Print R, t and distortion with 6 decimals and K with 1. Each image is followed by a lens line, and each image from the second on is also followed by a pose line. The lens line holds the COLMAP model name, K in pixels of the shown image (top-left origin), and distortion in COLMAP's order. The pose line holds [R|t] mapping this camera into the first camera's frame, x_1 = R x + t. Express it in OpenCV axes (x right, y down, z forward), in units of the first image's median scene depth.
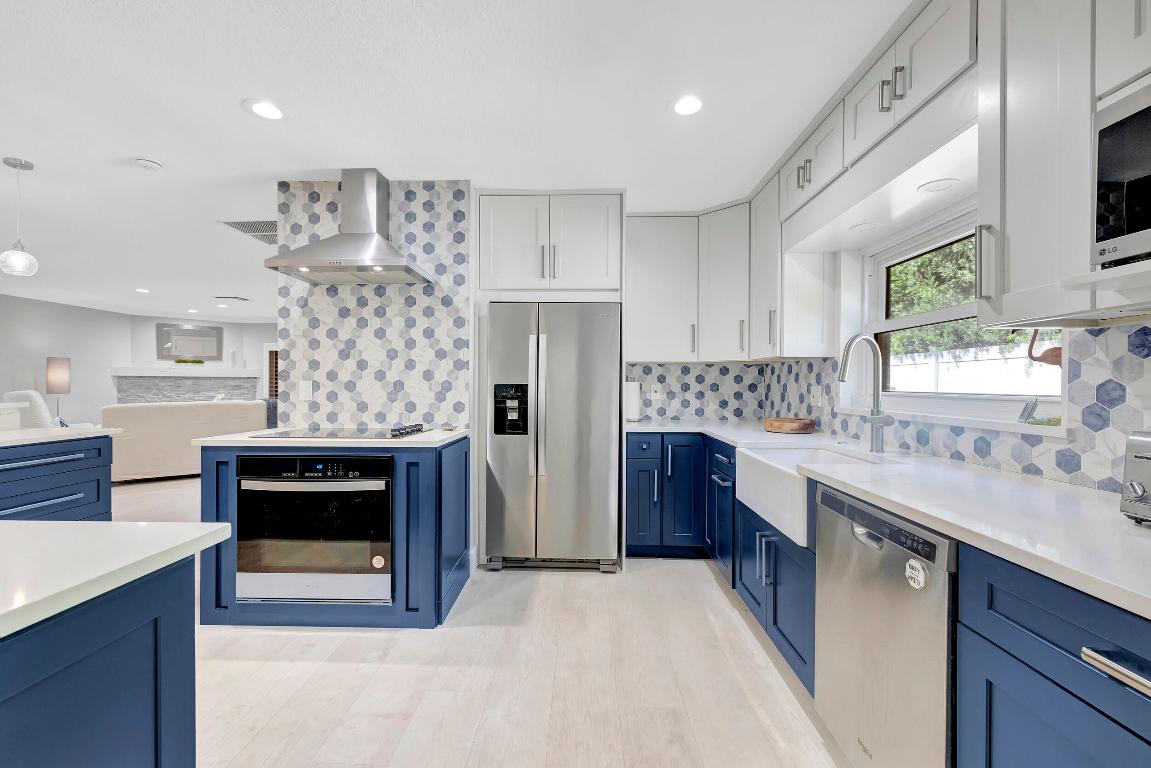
lens RADIAL K [[495.0, 0, 571.6], [0, 495.0, 382.6], [0, 0, 1]] dist [0.003246, -0.001818]
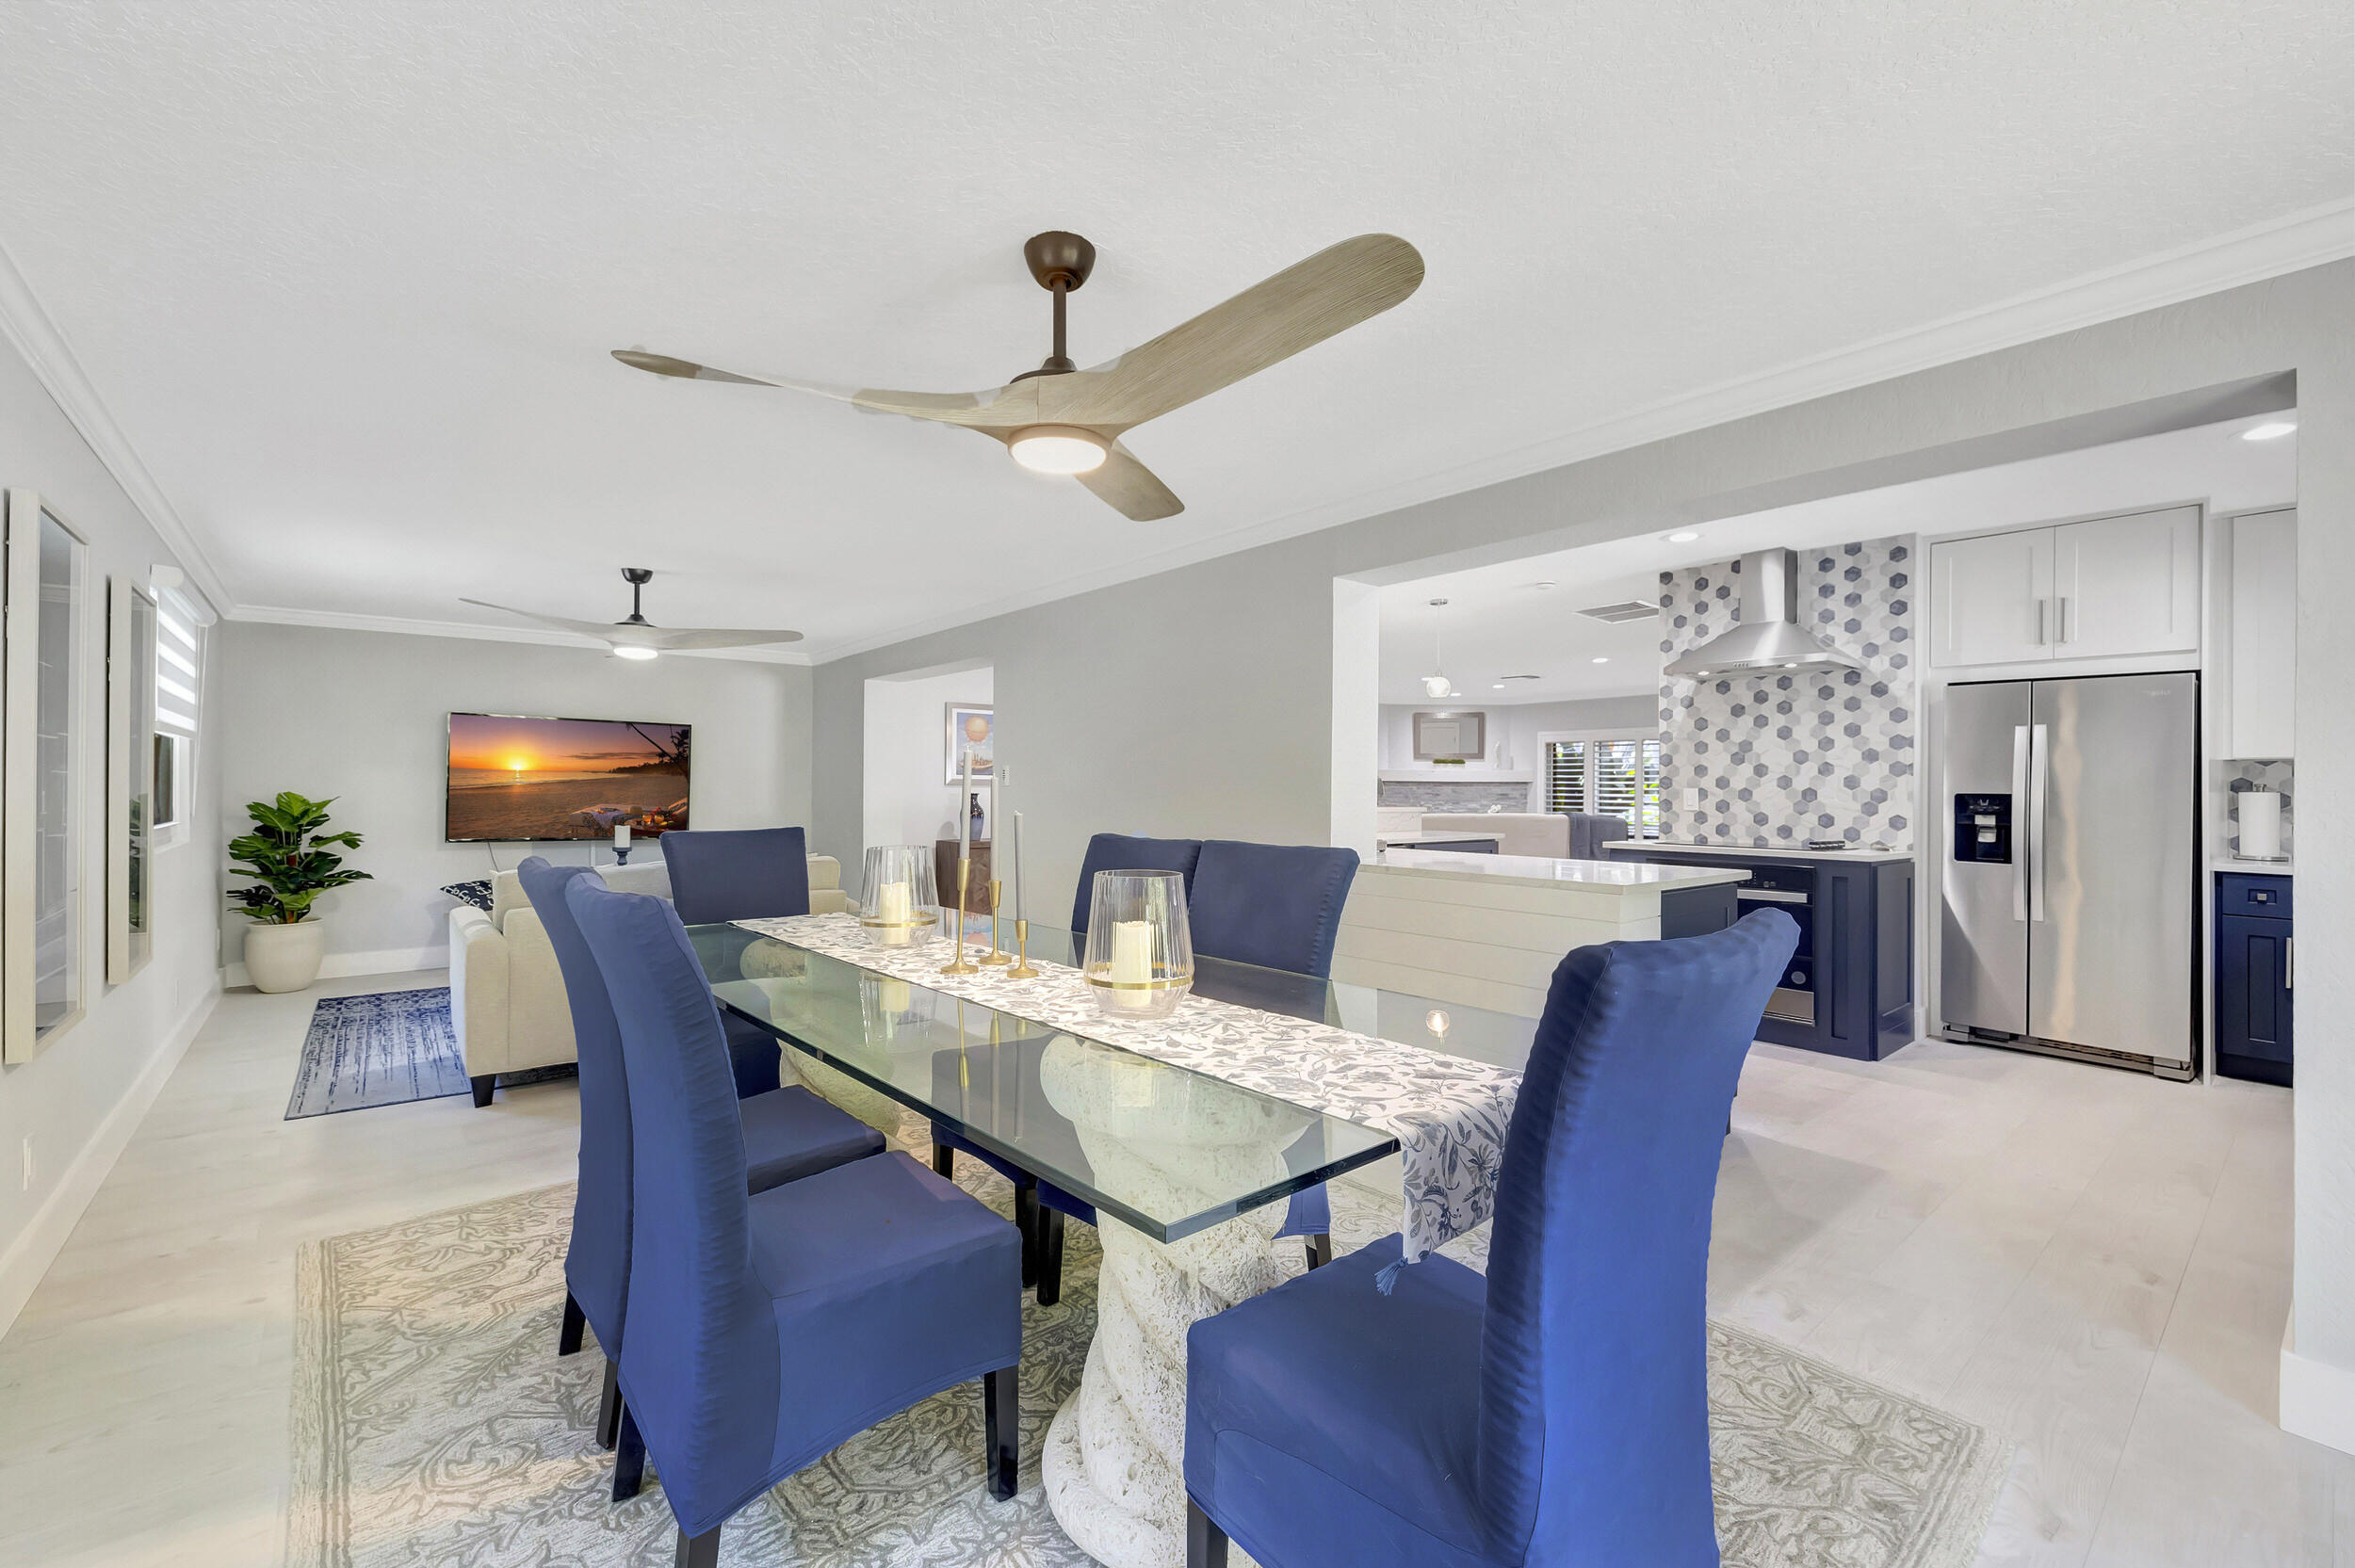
lens RADIAL K [[1012.6, 0, 1144.1], [0, 1012.6, 783.3], [0, 0, 1]] dist [0.003246, -0.001818]
pose [[0.663223, -0.000481, -0.748422, 0.184646], [-0.004966, 0.999975, -0.005044, 0.001286], [0.748405, 0.007062, 0.663204, -0.968656]]
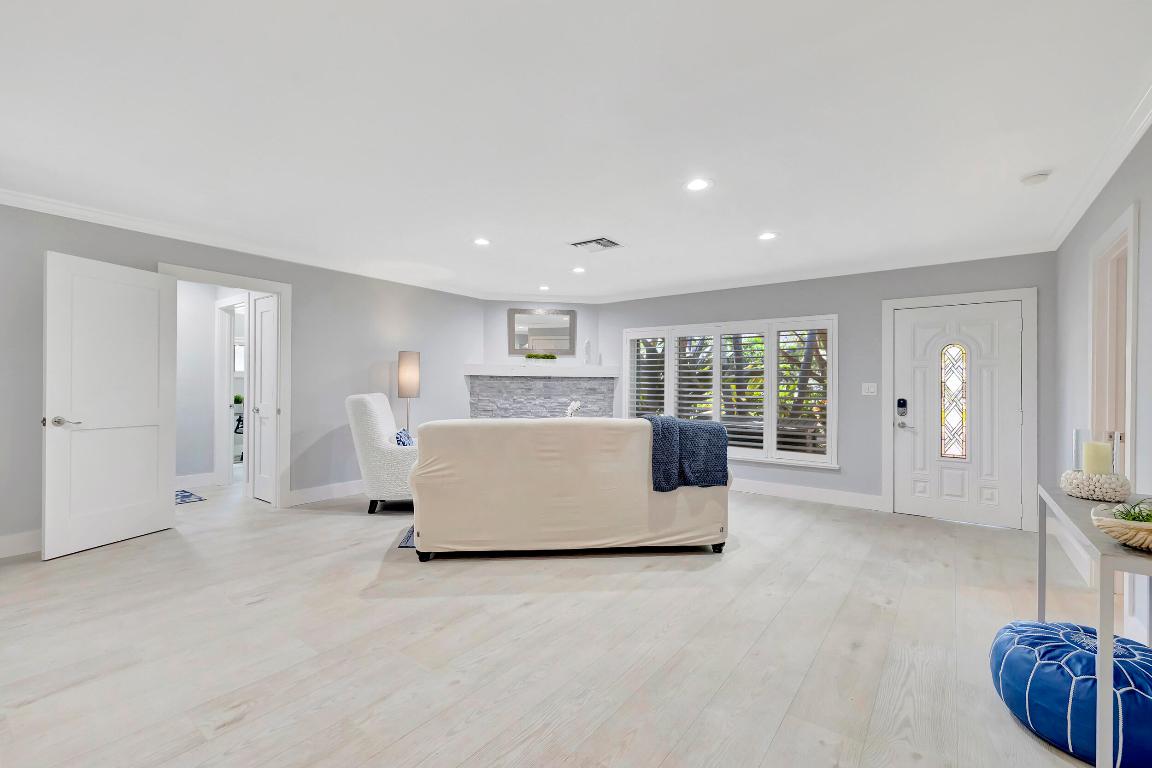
lens RADIAL K [[495.4, 0, 573.8], [0, 495.4, 385.2], [0, 0, 1]] dist [0.003246, -0.001818]
pose [[0.825915, 0.007453, -0.563746, -0.813221], [-0.008622, 0.999963, 0.000590, 0.001682], [0.563729, 0.004373, 0.825948, 1.086506]]
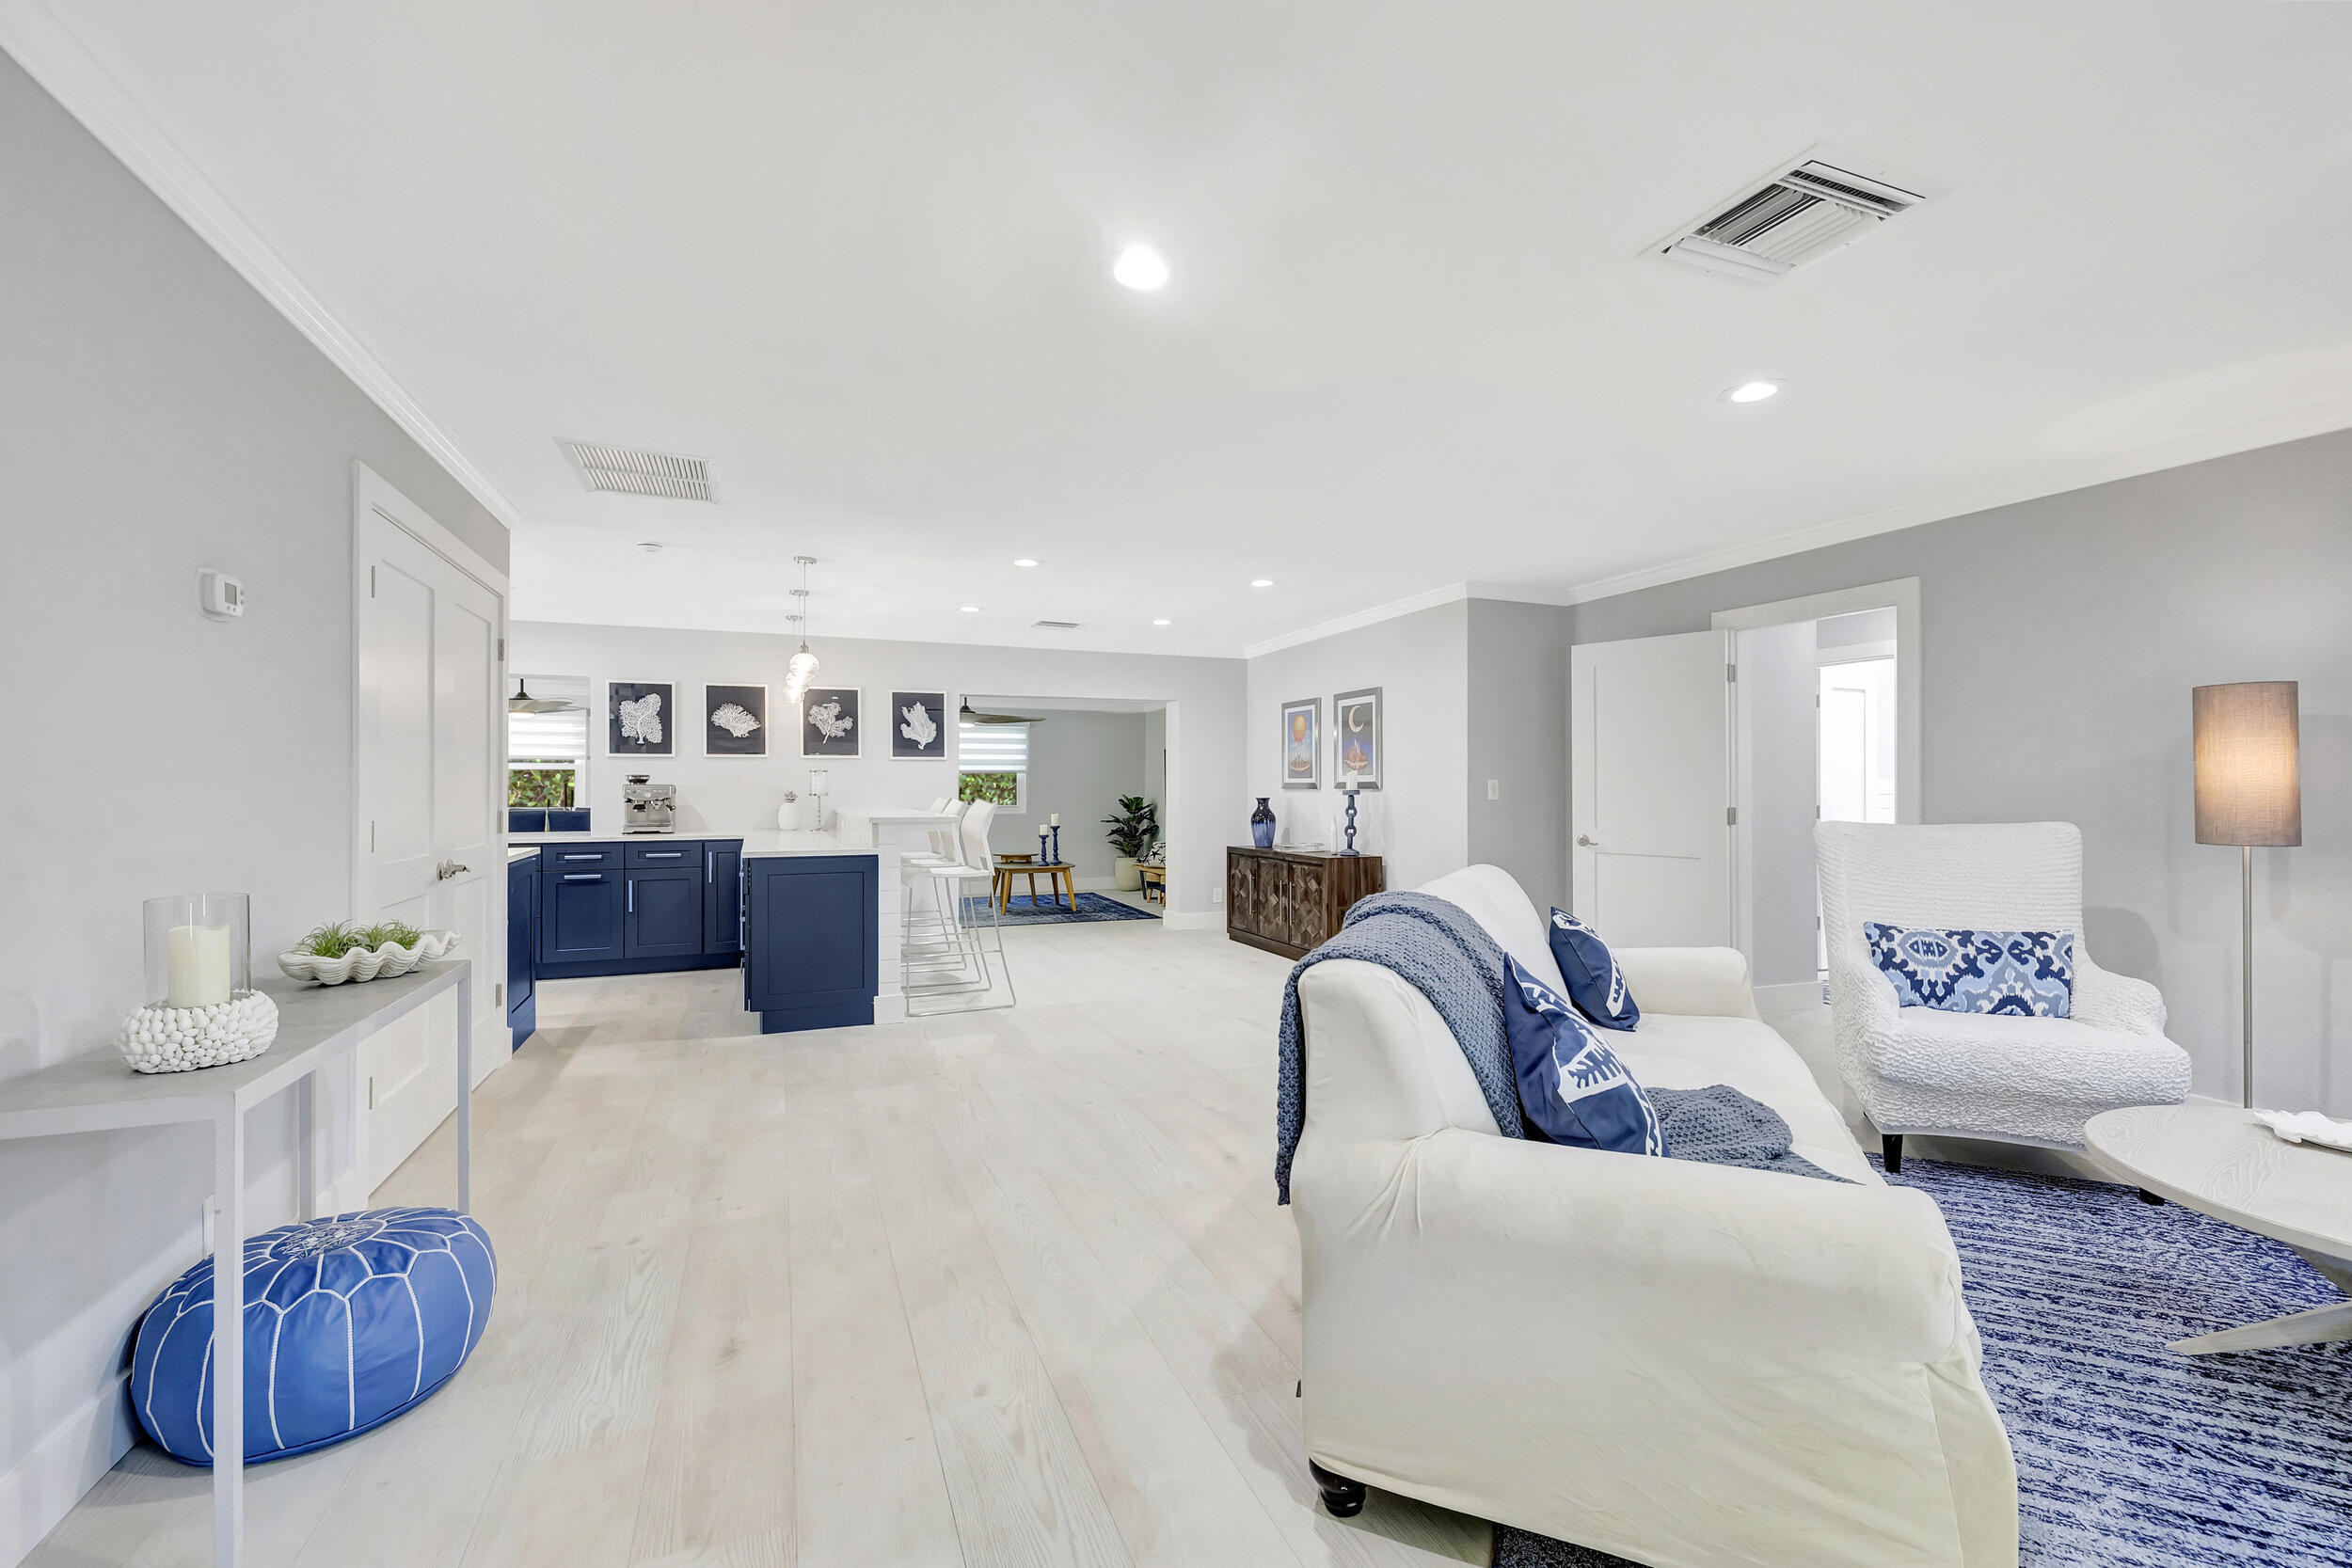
lens RADIAL K [[1011.4, 0, 1176.9], [0, 1011.4, 783.5], [0, 0, 1]] dist [0.003246, -0.001818]
pose [[-0.911462, -0.000870, -0.411384, -0.874319], [0.001266, 0.999987, -0.004919, -0.006764], [0.411383, -0.005004, -0.911449, 2.727484]]
